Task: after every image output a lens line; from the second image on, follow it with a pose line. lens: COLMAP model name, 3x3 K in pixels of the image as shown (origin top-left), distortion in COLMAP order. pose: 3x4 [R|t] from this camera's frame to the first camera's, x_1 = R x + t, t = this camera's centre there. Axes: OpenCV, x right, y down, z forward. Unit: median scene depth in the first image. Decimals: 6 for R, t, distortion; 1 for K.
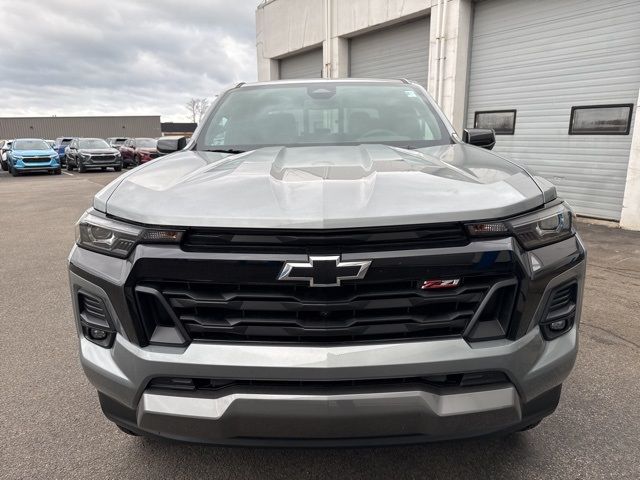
lens RADIAL K [[432.7, 0, 320.0], [0, 432.7, 240.0], [0, 0, 1]] dist [-0.000501, -0.002443]
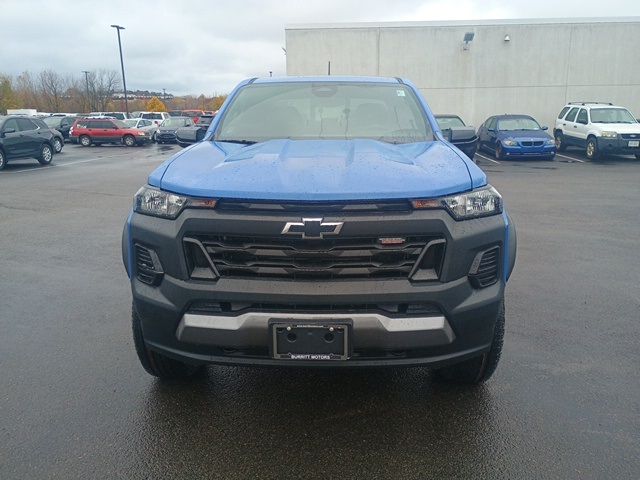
lens RADIAL K [[572.9, 0, 320.0], [0, 572.9, 240.0], [0, 0, 1]] dist [-0.086670, -0.001207]
pose [[0.999559, 0.025976, -0.014366, 0.062516], [-0.026044, 0.999651, -0.004536, 0.112932], [0.014243, 0.004908, 0.999887, -0.918739]]
